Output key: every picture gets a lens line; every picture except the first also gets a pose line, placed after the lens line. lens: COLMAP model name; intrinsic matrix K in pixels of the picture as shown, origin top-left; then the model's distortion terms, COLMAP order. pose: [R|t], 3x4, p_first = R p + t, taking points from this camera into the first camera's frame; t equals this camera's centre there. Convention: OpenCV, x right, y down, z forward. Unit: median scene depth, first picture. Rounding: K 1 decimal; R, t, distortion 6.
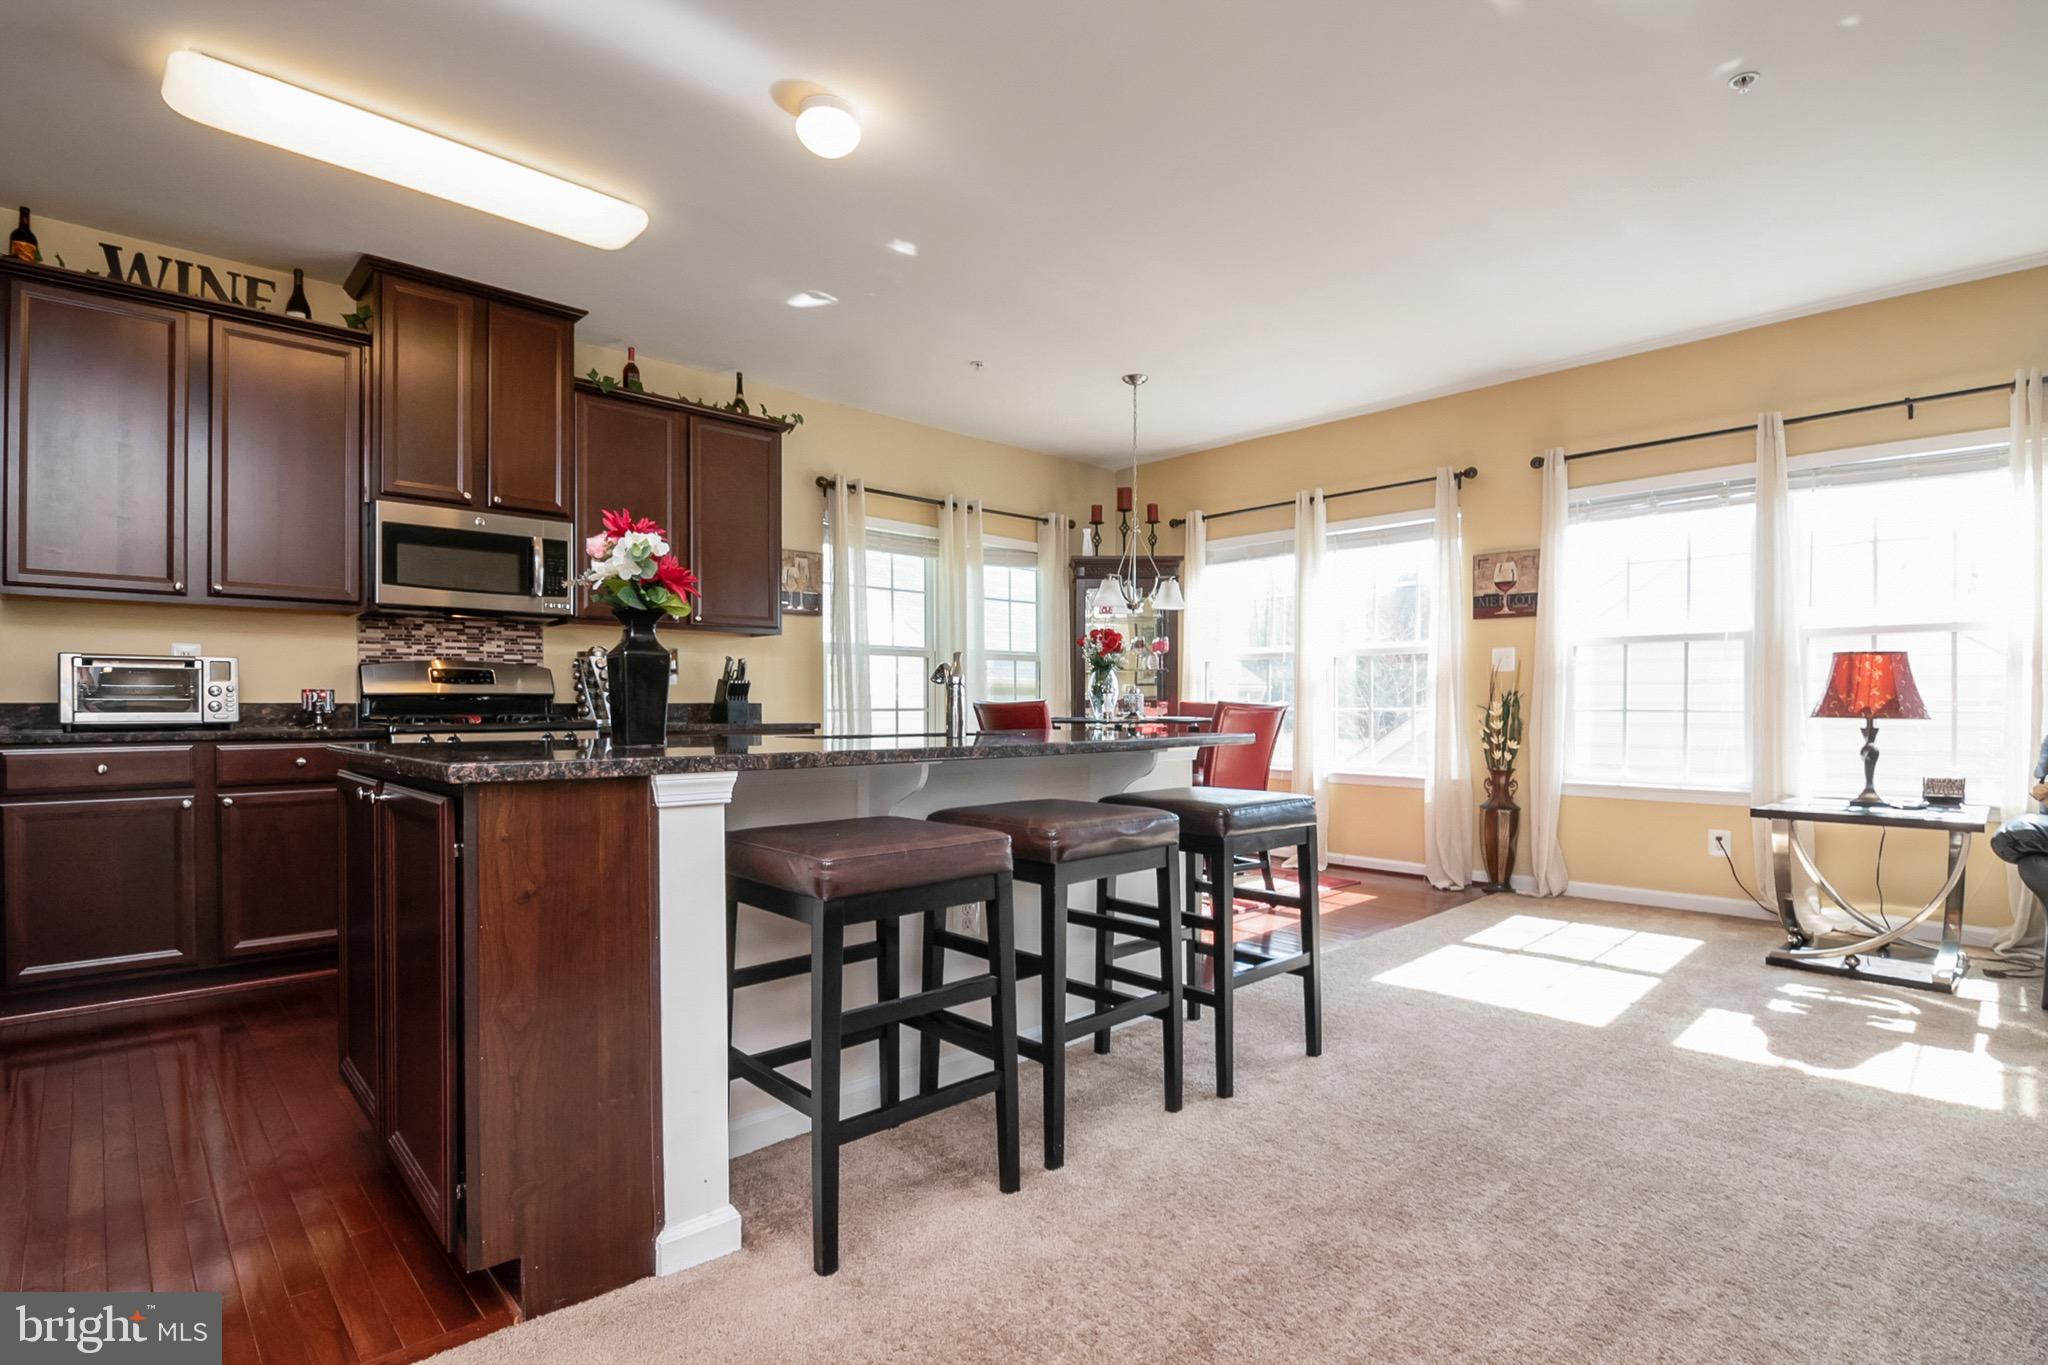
lens RADIAL K [[976.7, 0, 1056.8], [0, 976.7, 713.4], [0, 0, 1]] dist [-0.003239, -0.012226]
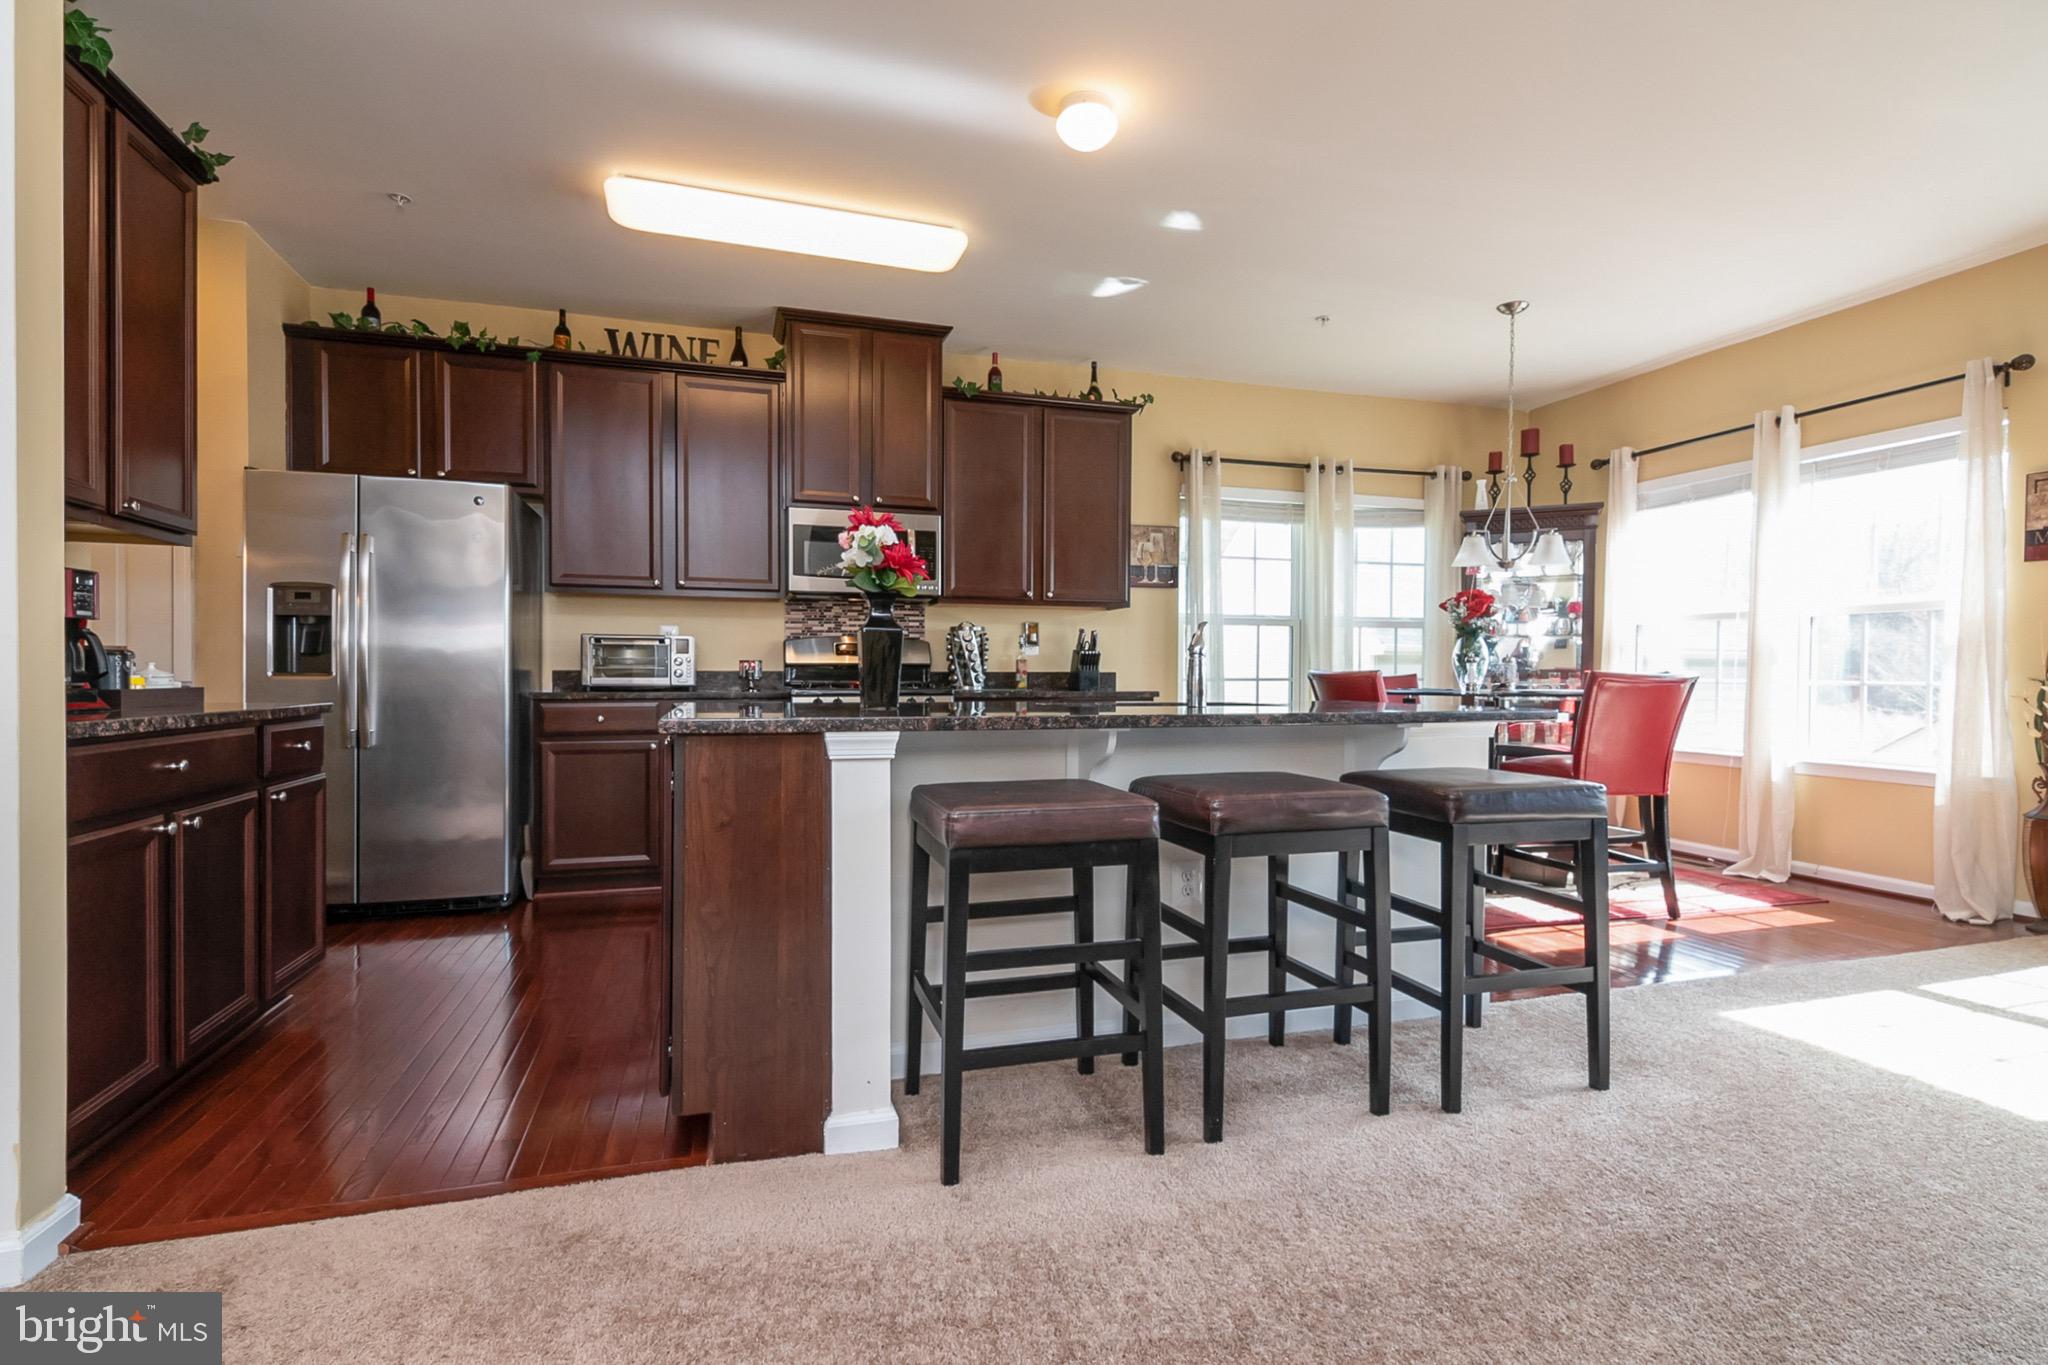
lens RADIAL K [[967.1, 0, 1015.7], [0, 967.1, 695.2], [0, 0, 1]] dist [0.013847, -0.010576]
pose [[0.900412, 0.013121, -0.434841, 0.079464], [-0.007567, 0.999866, 0.014500, -0.000090], [0.434973, -0.009766, 0.900391, 0.010495]]
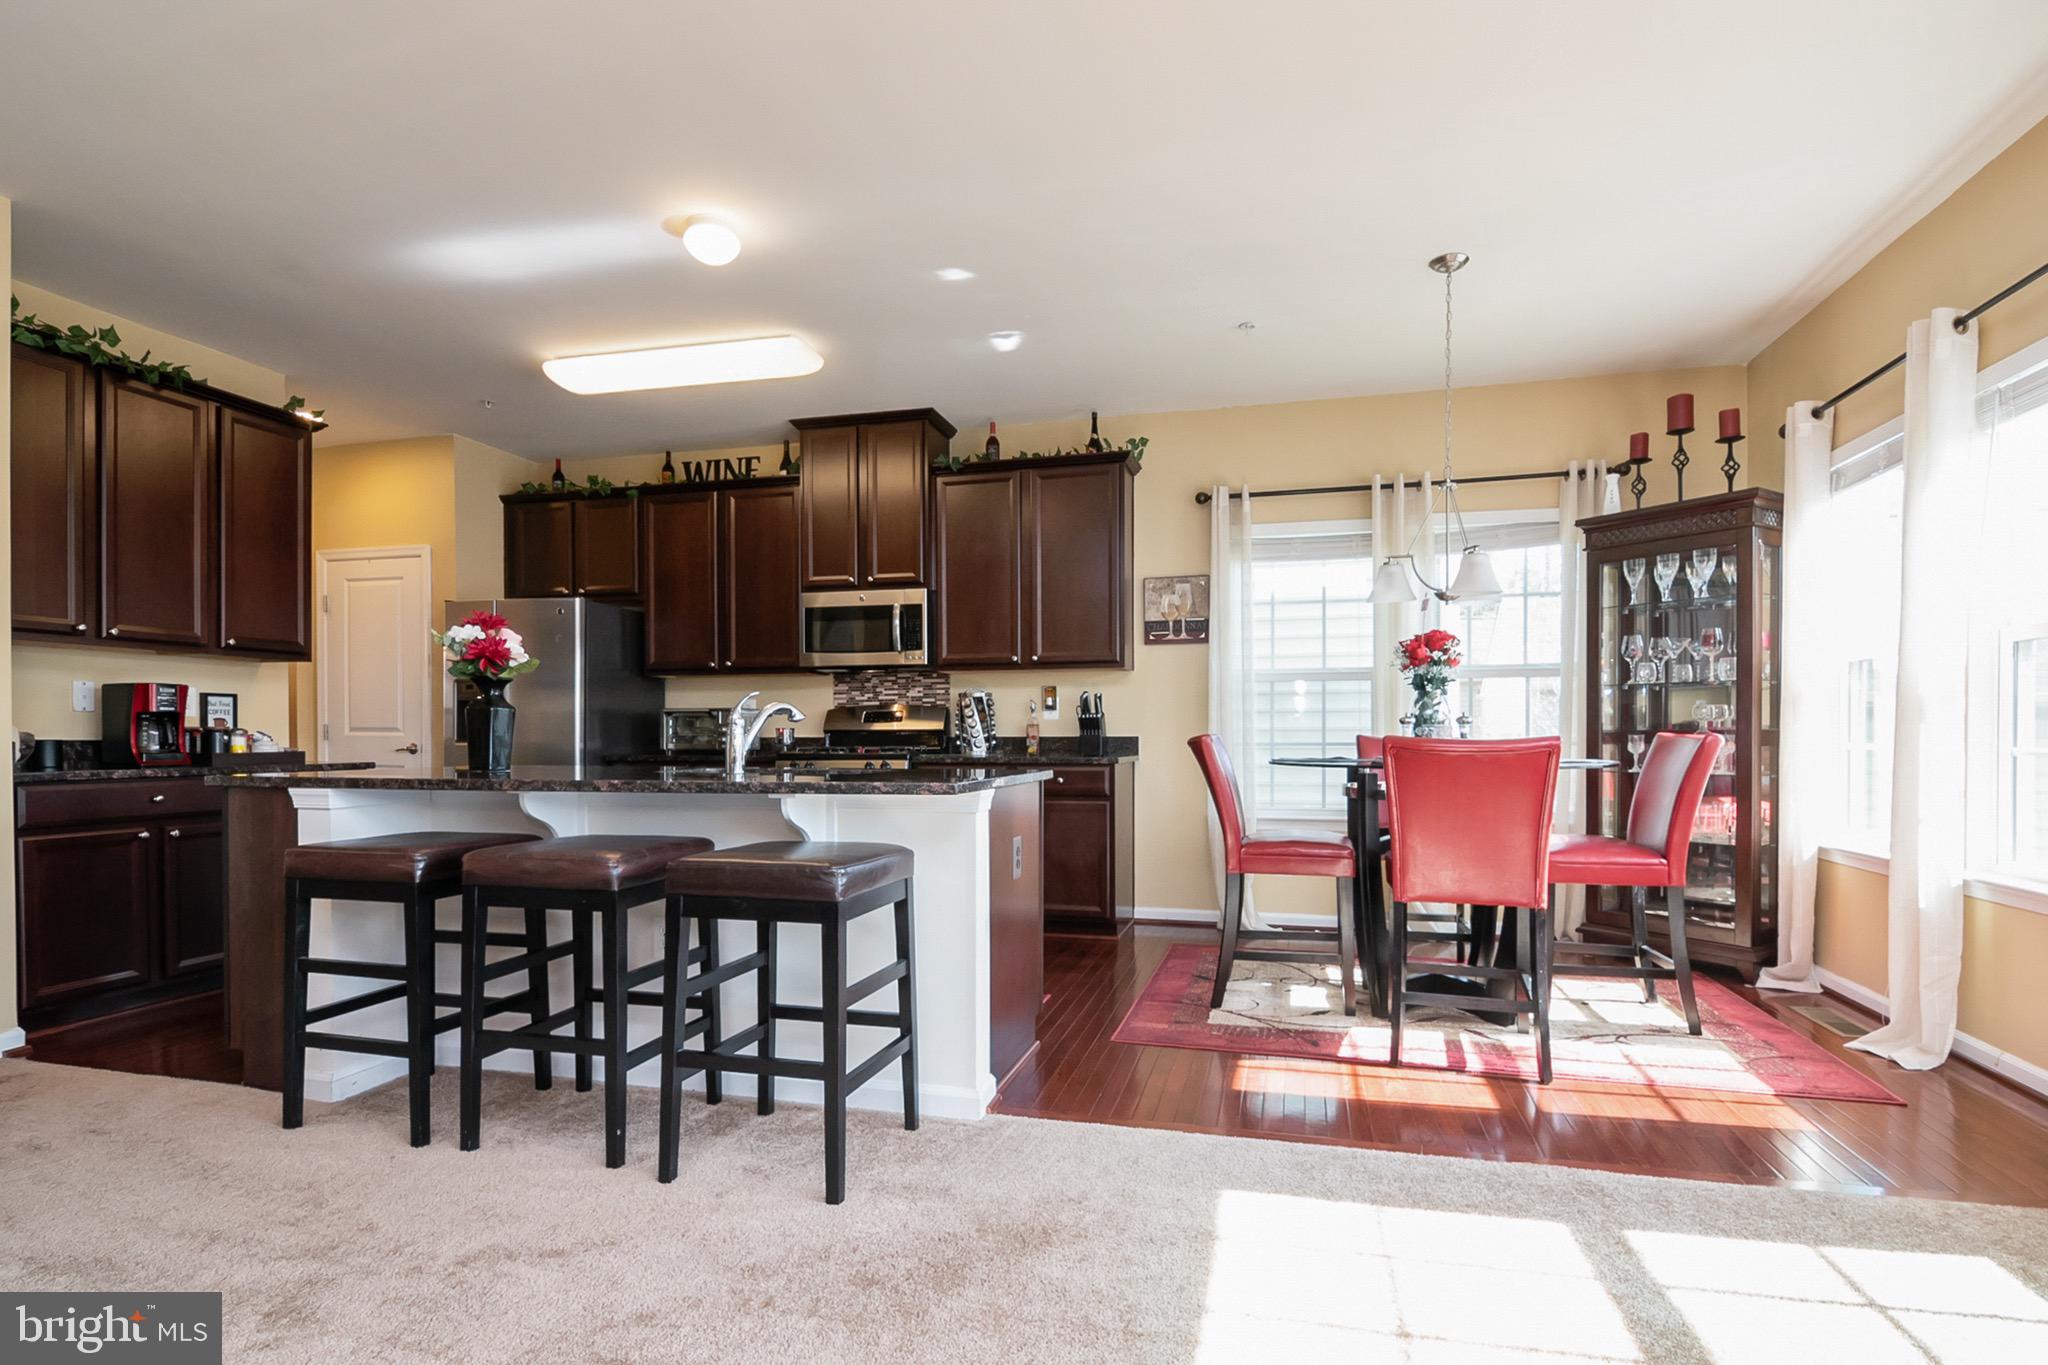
lens RADIAL K [[999.2, 0, 1084.1], [0, 999.2, 752.1], [0, 0, 1]] dist [-0.001580, -0.013624]
pose [[0.543879, 0.013491, -0.839055, 0.703258], [-0.004585, 0.999904, 0.013105, -0.010183], [0.839151, -0.003281, 0.543888, 0.540036]]
